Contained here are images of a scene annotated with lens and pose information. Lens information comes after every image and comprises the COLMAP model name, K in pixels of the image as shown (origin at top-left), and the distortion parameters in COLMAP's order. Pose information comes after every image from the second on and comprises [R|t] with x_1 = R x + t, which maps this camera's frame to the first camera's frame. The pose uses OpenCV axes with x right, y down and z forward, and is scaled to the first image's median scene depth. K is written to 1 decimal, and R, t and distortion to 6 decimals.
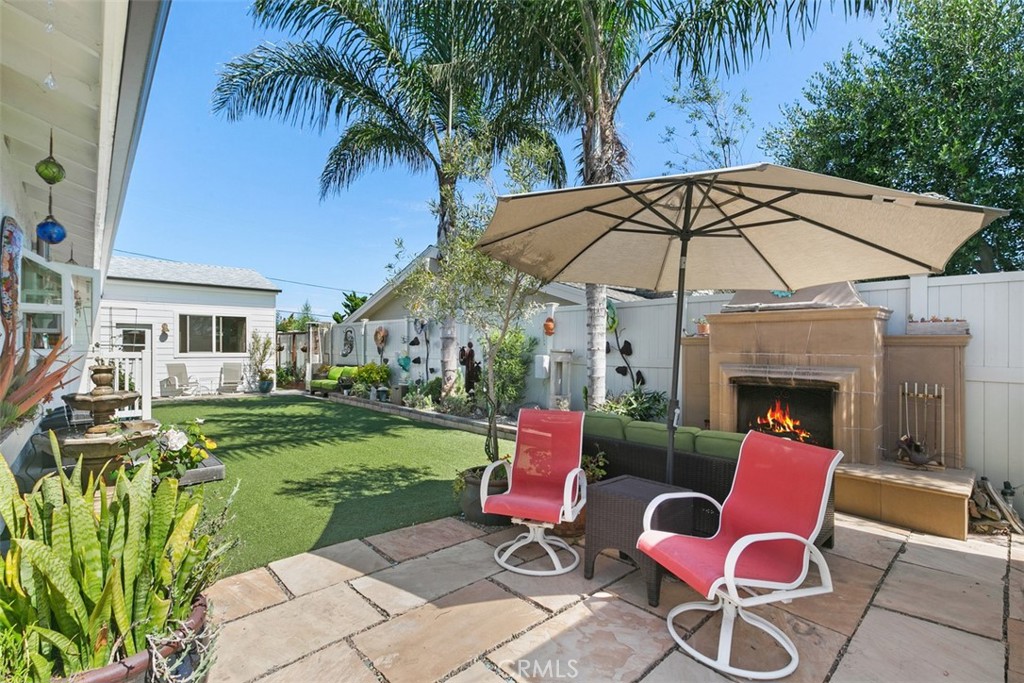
lens RADIAL K [[462.2, 0, 512.0], [0, 462.2, 341.5], [0, 0, 1]] dist [-0.000960, -0.000112]
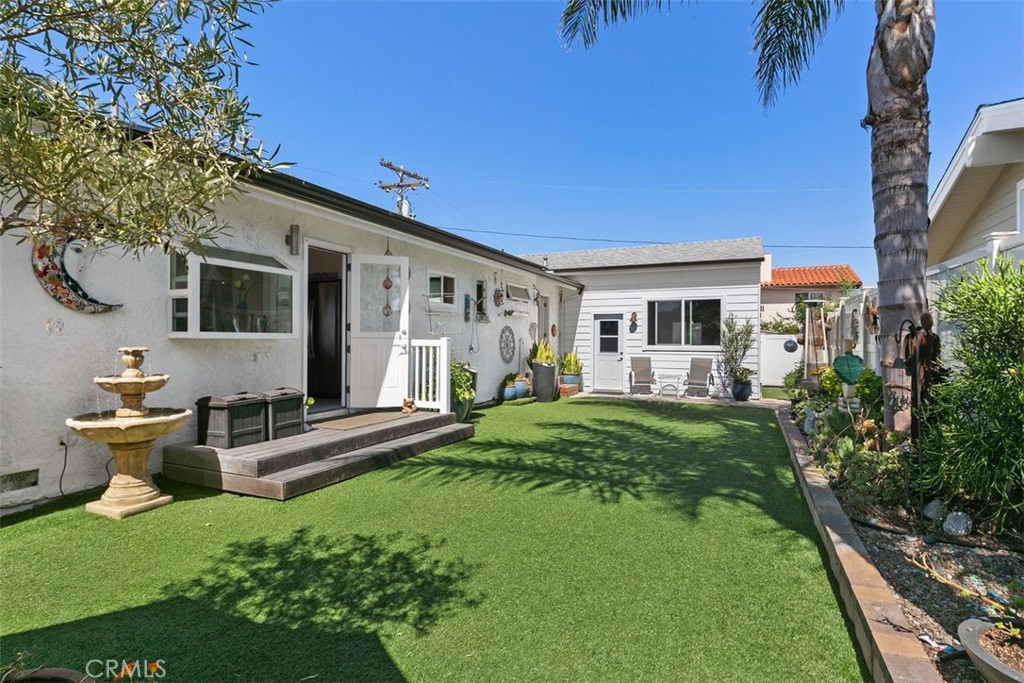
lens RADIAL K [[543.1, 0, 500.1], [0, 543.1, 325.0], [0, 0, 1]] dist [-0.000729, 0.000187]
pose [[0.385093, -0.033254, -0.922278, 0.294931], [0.010523, 0.999444, -0.031643, 0.039717], [0.922818, 0.002481, 0.385229, 0.865585]]
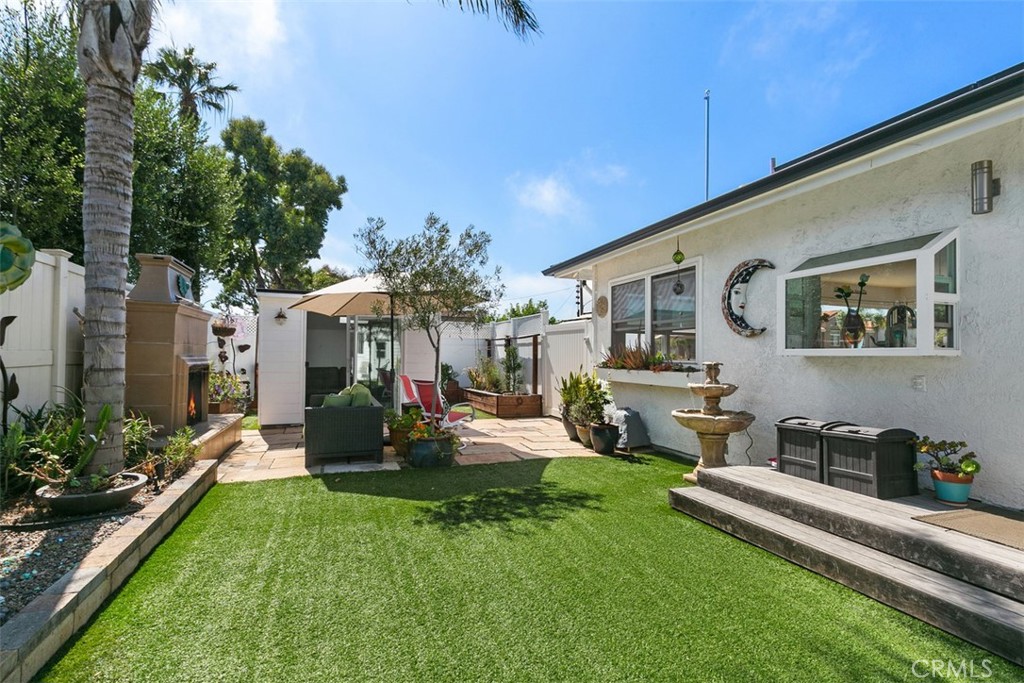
lens RADIAL K [[482.5, 0, 512.6], [0, 482.5, 353.5], [0, 0, 1]] dist [0.001204, 0.000187]
pose [[-0.921128, -0.015082, 0.388969, -0.598313], [-0.022101, 0.999664, -0.013576, 0.045159], [-0.388633, -0.021102, -0.921151, 1.643367]]
